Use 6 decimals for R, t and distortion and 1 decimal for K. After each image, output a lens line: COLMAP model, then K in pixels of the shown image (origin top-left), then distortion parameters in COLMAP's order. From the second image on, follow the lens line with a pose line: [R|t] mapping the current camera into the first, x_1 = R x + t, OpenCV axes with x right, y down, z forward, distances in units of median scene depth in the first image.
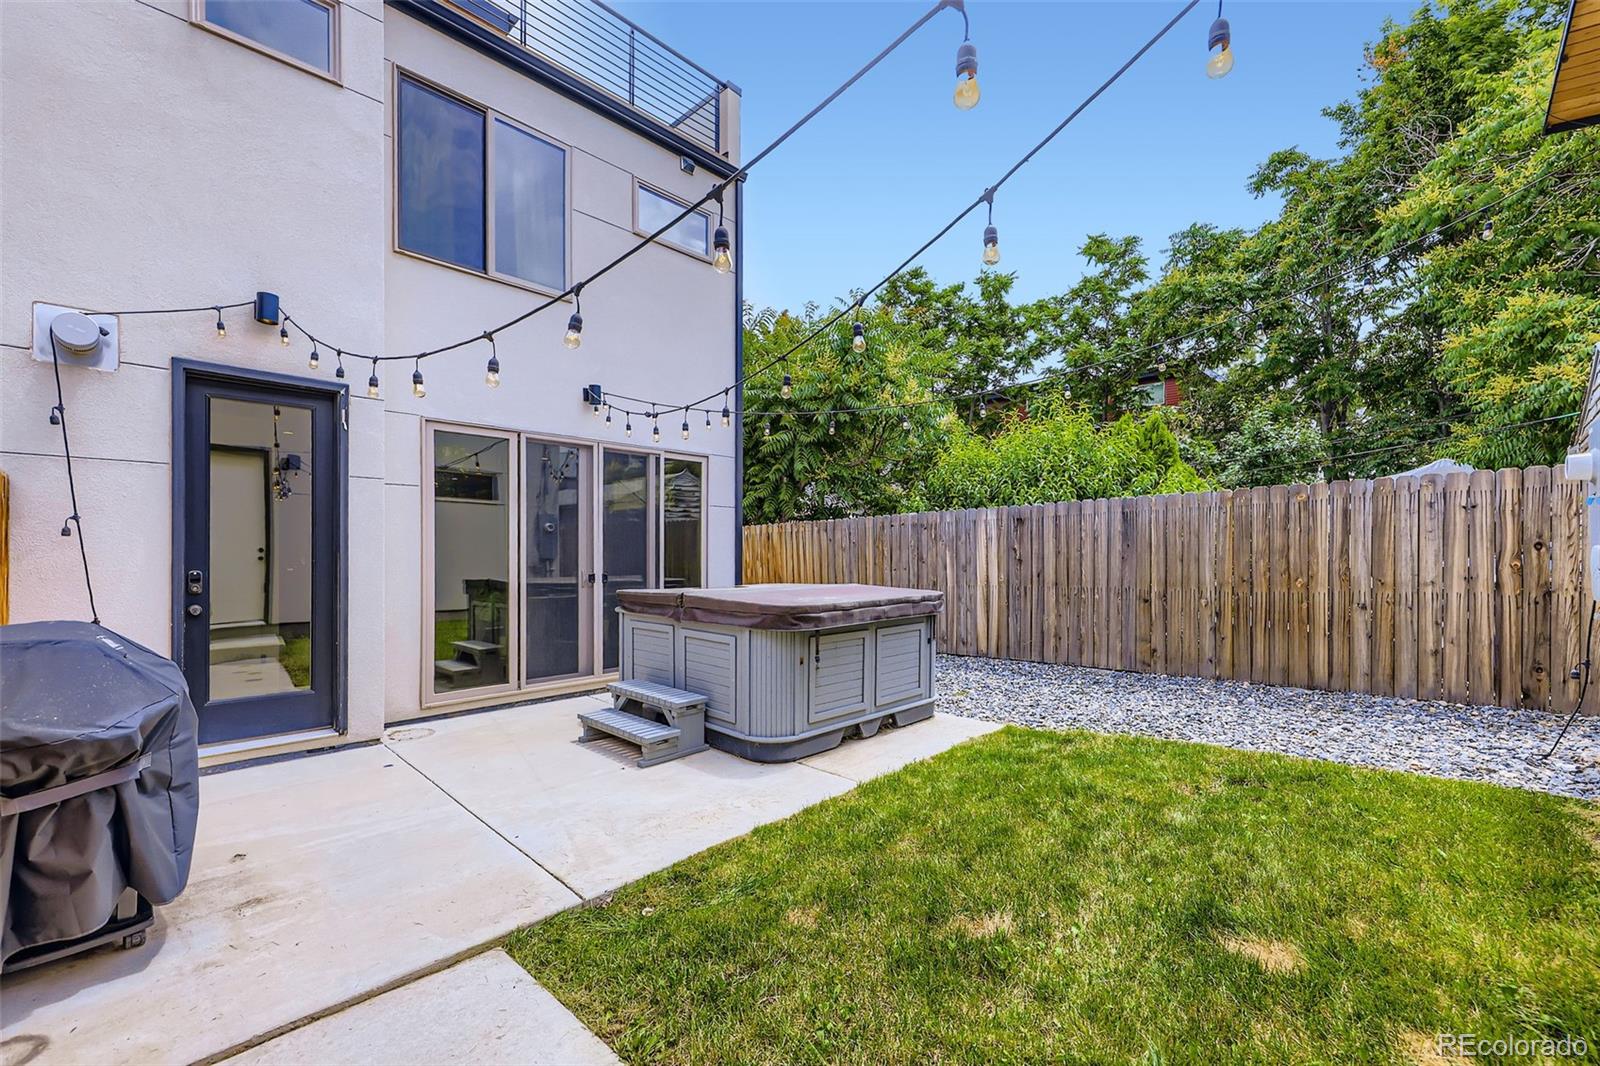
lens RADIAL K [[650.5, 0, 794.3], [0, 650.5, 548.3], [0, 0, 1]] dist [-0.002464, 0.000176]
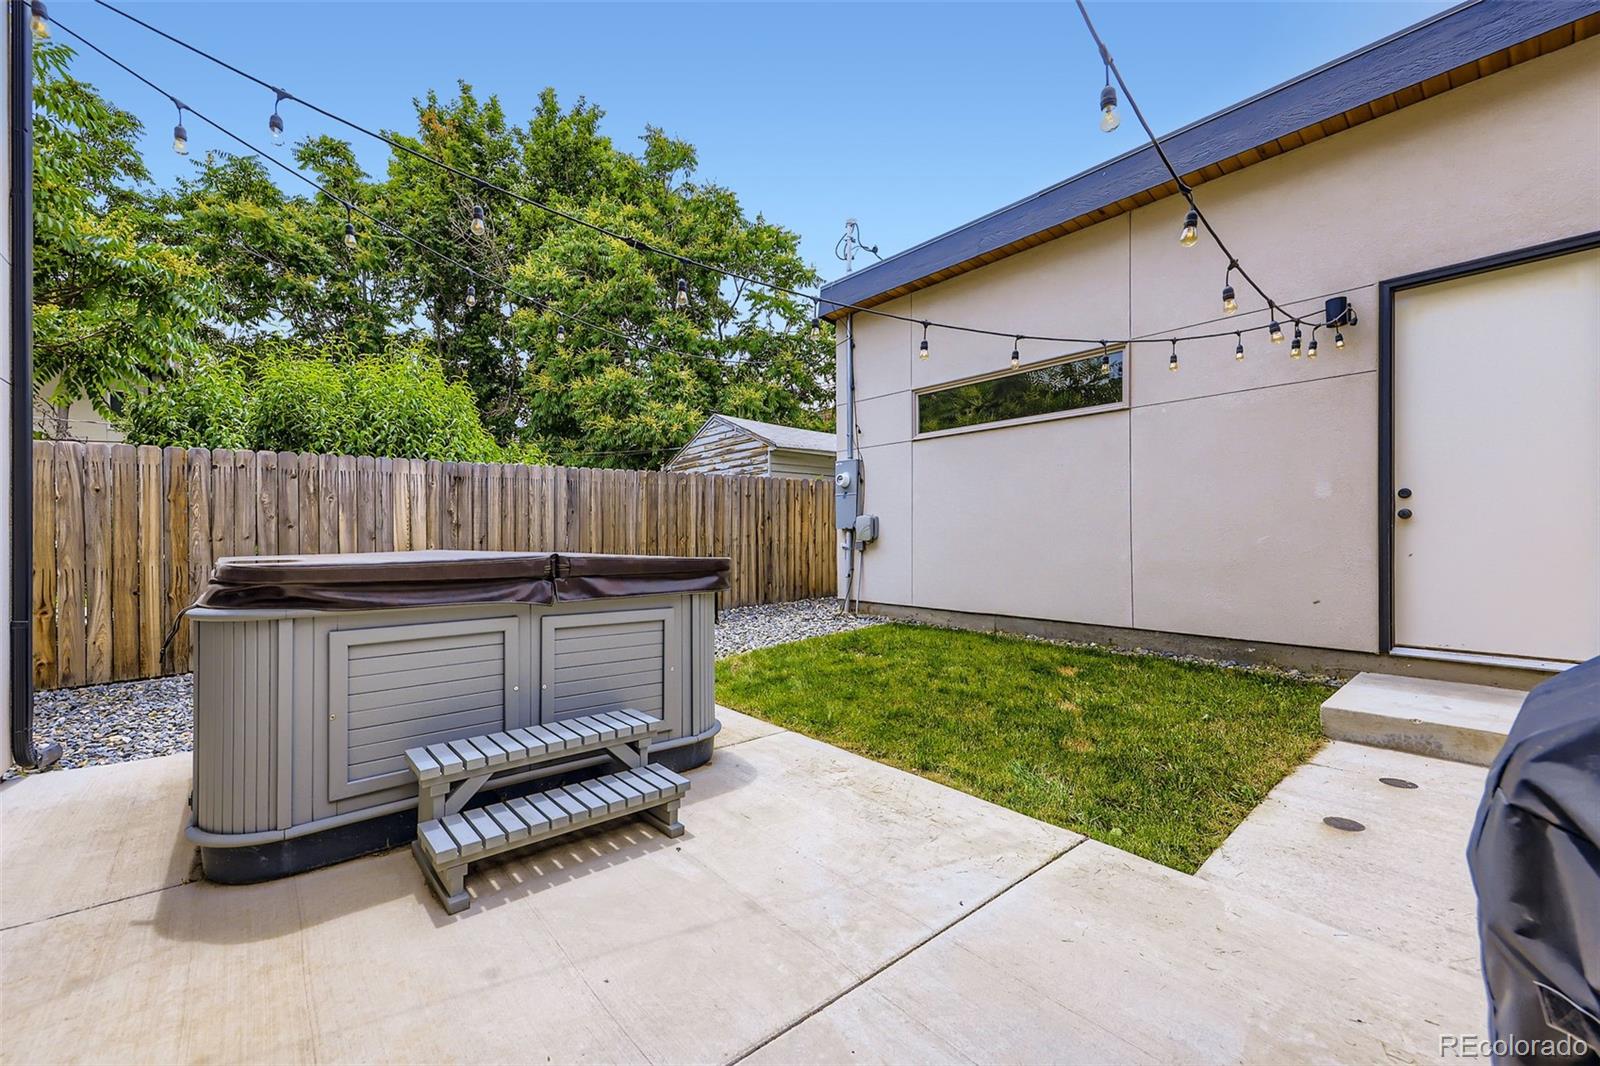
lens RADIAL K [[650.5, 0, 788.6], [0, 650.5, 537.0], [0, 0, 1]] dist [-0.002464, 0.000176]
pose [[0.064725, 0.006567, 0.997882, -0.537459], [-0.000495, 0.999978, -0.006549, 0.044089], [-0.997903, -0.000070, 0.064727, 0.564086]]
